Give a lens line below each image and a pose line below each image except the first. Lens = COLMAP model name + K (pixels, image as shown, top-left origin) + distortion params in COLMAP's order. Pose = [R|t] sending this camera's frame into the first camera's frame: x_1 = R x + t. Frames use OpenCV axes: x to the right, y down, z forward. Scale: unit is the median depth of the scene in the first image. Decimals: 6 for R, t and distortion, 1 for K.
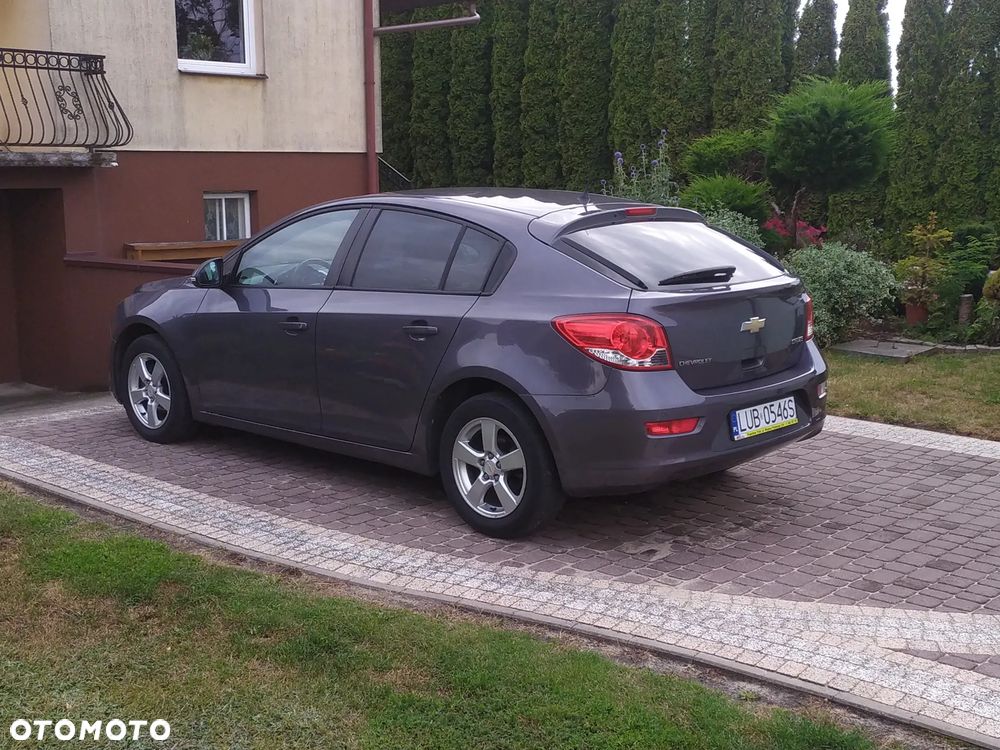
lens RADIAL K [[1277.9, 0, 500.0], [0, 1277.9, 375.0], [0, 0, 1]] dist [0.033706, 0.046125]
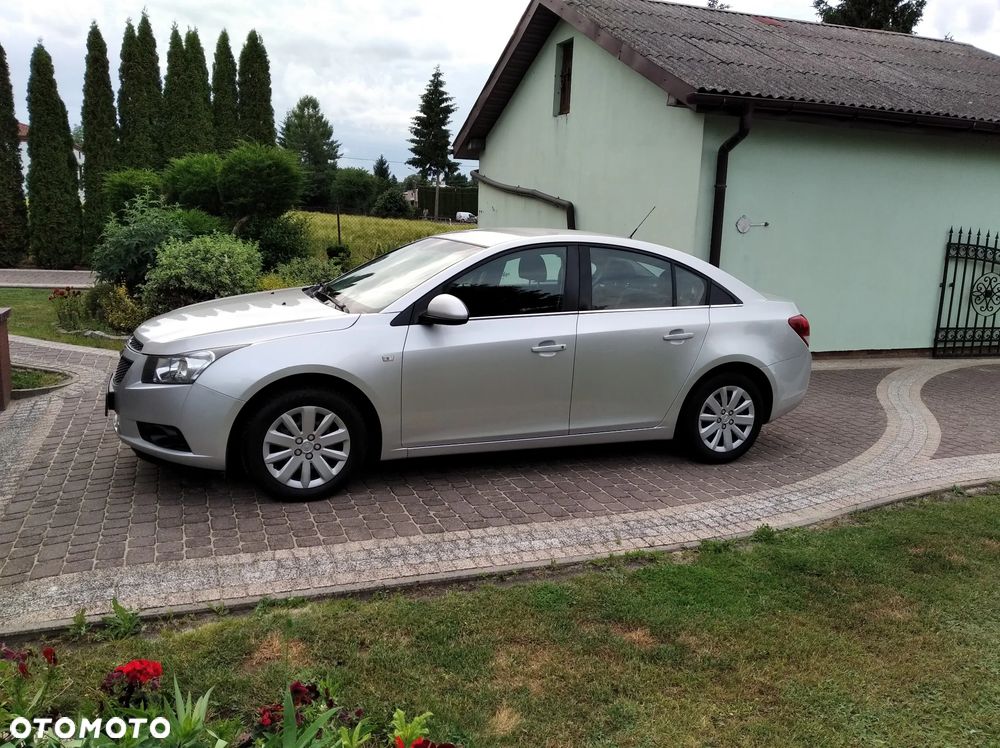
lens RADIAL K [[789.7, 0, 500.6], [0, 789.7, 369.1], [0, 0, 1]] dist [0.054754, -0.105442]
pose [[0.440821, -0.149582, 0.885044, -0.762074], [0.103315, 0.987919, 0.115510, -0.103787], [-0.891629, 0.040519, 0.450950, 0.700408]]
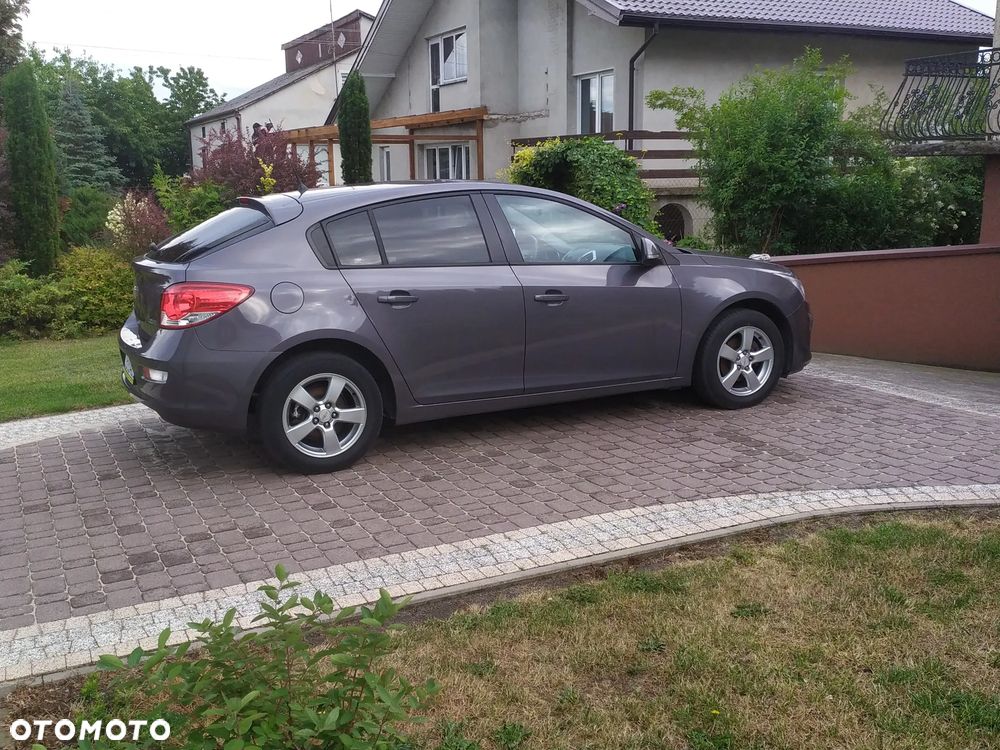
lens RADIAL K [[1011.0, 0, 500.9], [0, 1011.0, 361.4], [0, 0, 1]] dist [0.056260, -0.012990]
pose [[-0.365789, 0.184203, -0.912287, 0.851235], [-0.133447, 0.959709, 0.247285, -0.229980], [0.921081, 0.212196, -0.326470, 1.435031]]
